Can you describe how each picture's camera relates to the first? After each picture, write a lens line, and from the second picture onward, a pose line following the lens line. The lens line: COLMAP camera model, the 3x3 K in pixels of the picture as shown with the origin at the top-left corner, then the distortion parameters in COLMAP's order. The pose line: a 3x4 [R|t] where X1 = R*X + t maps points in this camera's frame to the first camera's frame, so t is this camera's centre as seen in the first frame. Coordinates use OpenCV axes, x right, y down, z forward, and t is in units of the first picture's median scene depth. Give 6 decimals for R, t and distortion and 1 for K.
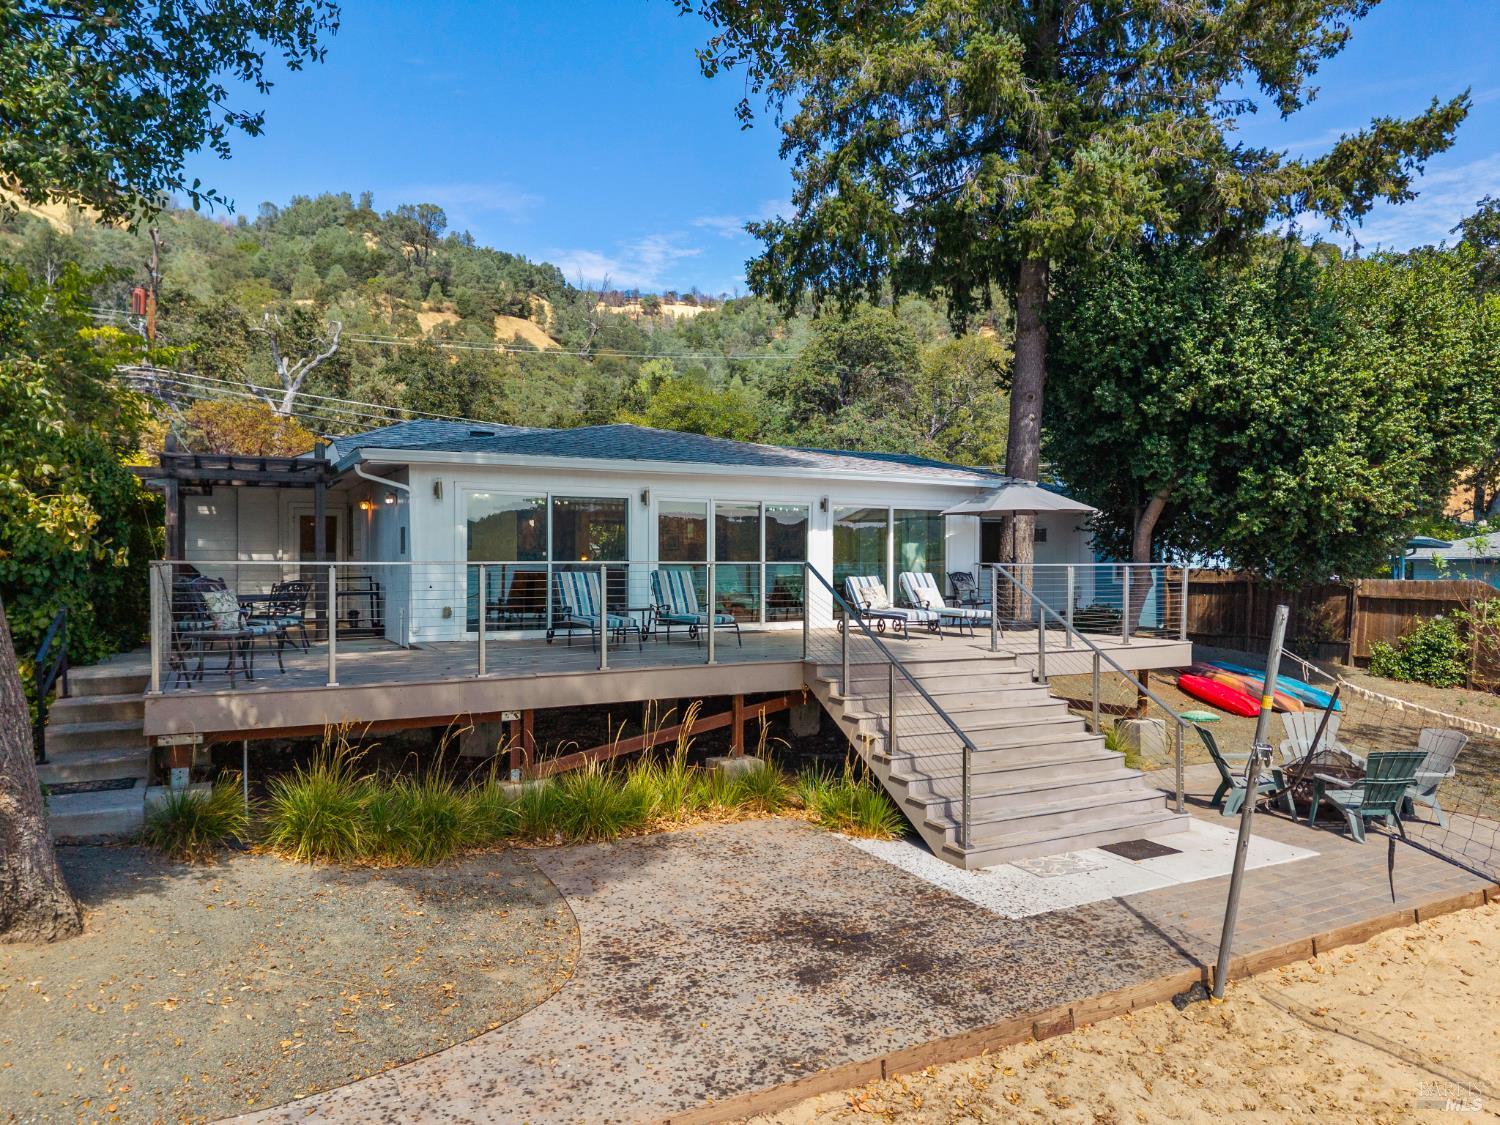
lens RADIAL K [[998.5, 0, 750.0], [0, 998.5, 562.5], [0, 0, 1]] dist [0.032110, -0.034276]
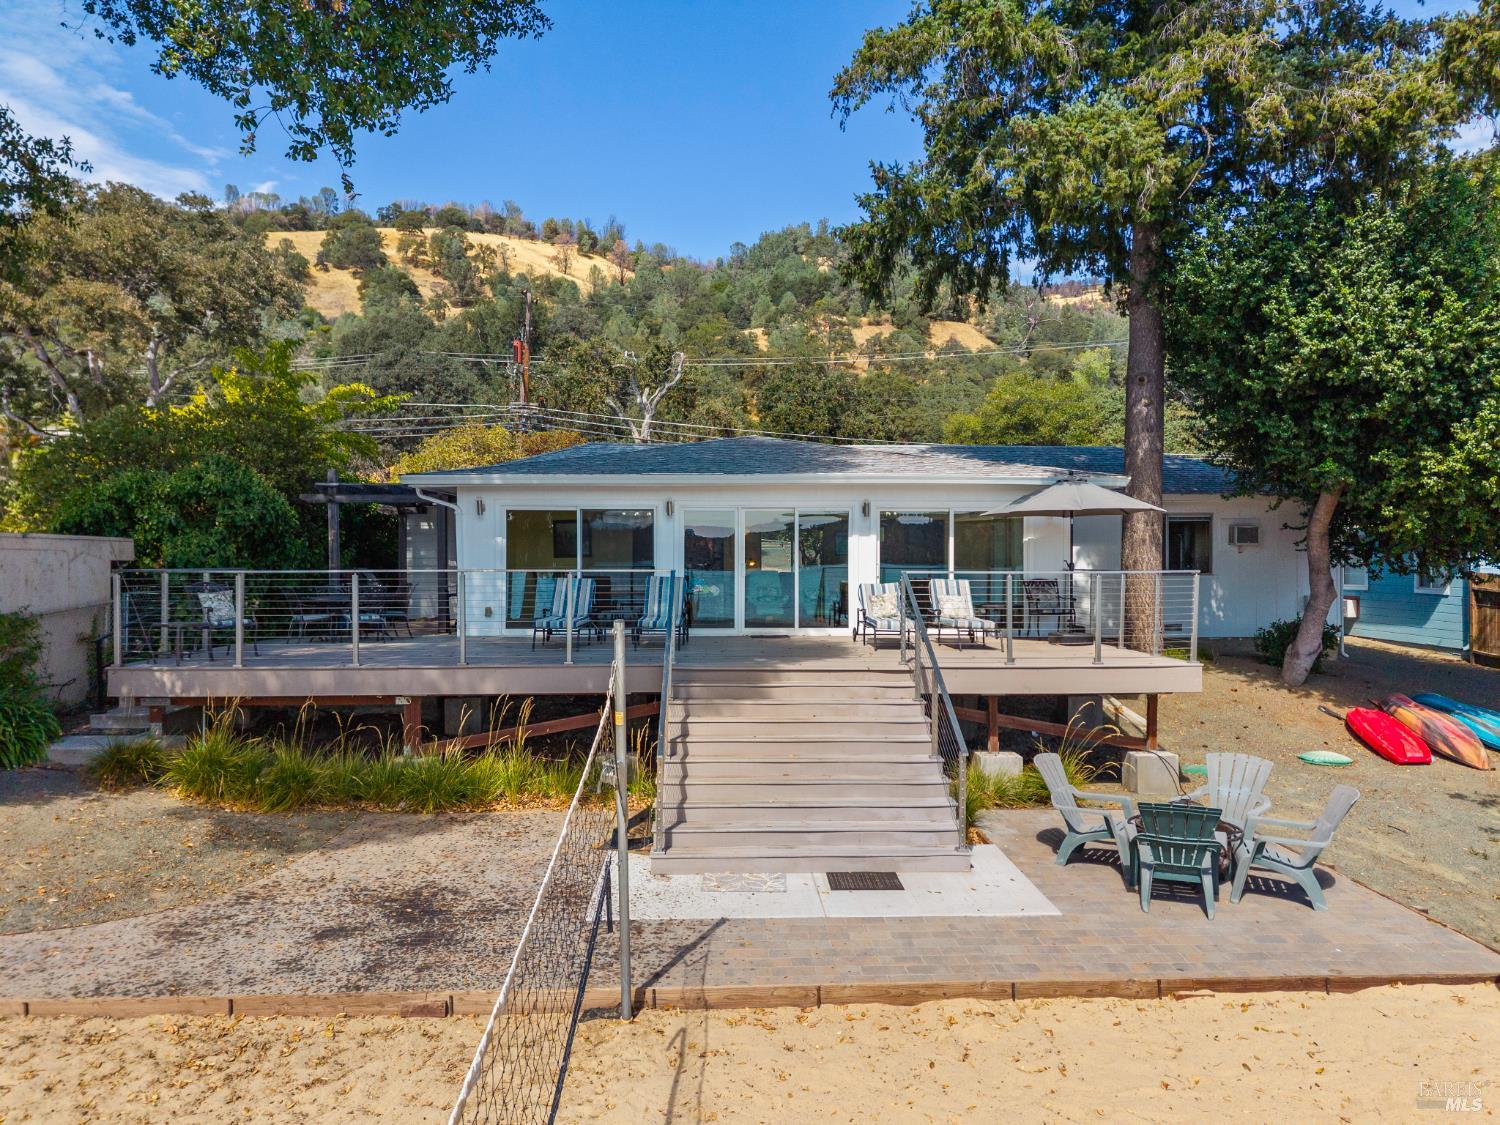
lens RADIAL K [[998.5, 0, 750.0], [0, 998.5, 562.5], [0, 0, 1]] dist [0.032110, -0.034276]
pose [[0.900362, -0.002240, -0.435137, 0.688048], [0.001492, 0.999997, -0.002062, -0.007418], [0.435140, 0.001207, 0.900362, 0.116838]]
